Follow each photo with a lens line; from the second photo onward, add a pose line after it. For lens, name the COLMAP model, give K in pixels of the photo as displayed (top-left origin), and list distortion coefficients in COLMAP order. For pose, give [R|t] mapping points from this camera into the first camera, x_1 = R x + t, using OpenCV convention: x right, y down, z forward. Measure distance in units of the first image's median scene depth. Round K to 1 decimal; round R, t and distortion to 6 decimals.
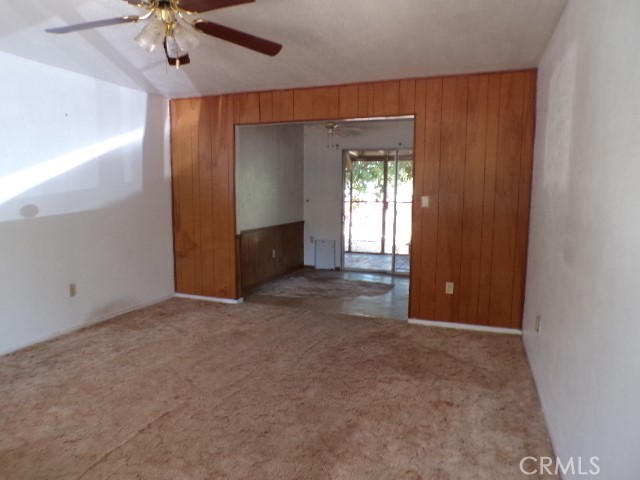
lens RADIAL K [[433.4, 0, 319.0], [0, 433.4, 237.9], [0, 0, 1]] dist [-0.044068, 0.021448]
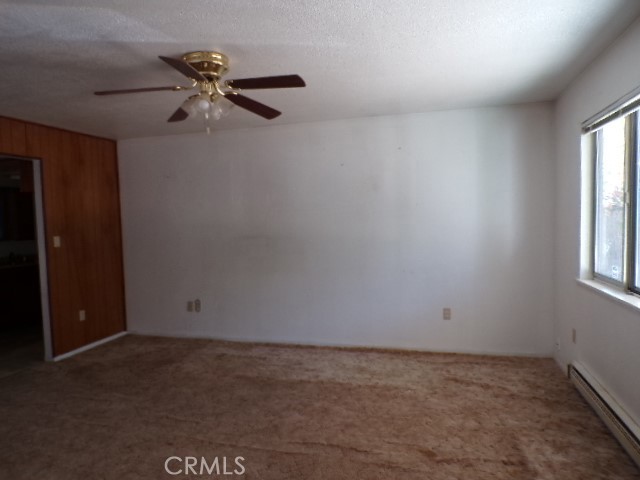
lens RADIAL K [[433.4, 0, 317.5], [0, 433.4, 242.2], [0, 0, 1]] dist [-0.044068, 0.021448]
pose [[-0.088567, -0.058215, 0.994368, -0.932572], [0.137886, 0.987963, 0.070122, -0.073312], [-0.986480, 0.143320, -0.079474, 0.491607]]
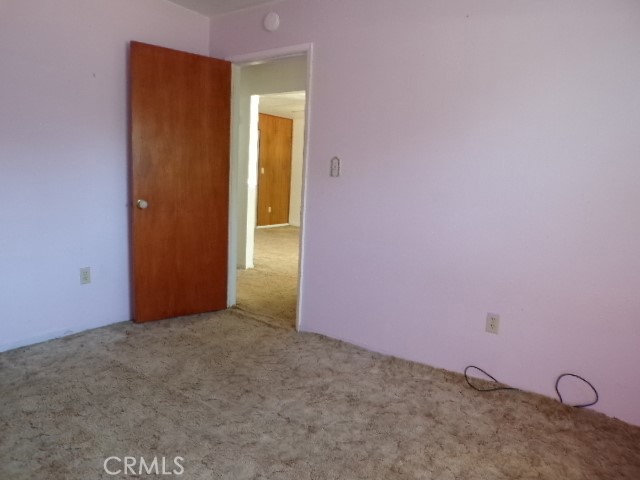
lens RADIAL K [[433.4, 0, 317.7], [0, 433.4, 243.3], [0, 0, 1]] dist [-0.044068, 0.021448]
pose [[0.253929, -0.144208, 0.956412, -1.987947], [0.056078, 0.989355, 0.134286, 0.000783], [-0.965596, 0.019534, 0.259313, 0.186894]]
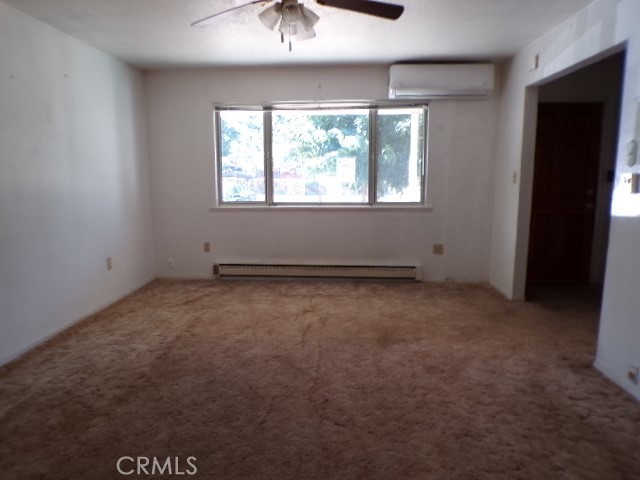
lens RADIAL K [[433.4, 0, 316.2], [0, 433.4, 239.1], [0, 0, 1]] dist [-0.044068, 0.021448]
pose [[-0.955396, 0.043624, -0.292089, -0.051888], [-0.034017, 0.966192, 0.255570, -0.121188], [0.293363, 0.254106, -0.921612, 1.234818]]
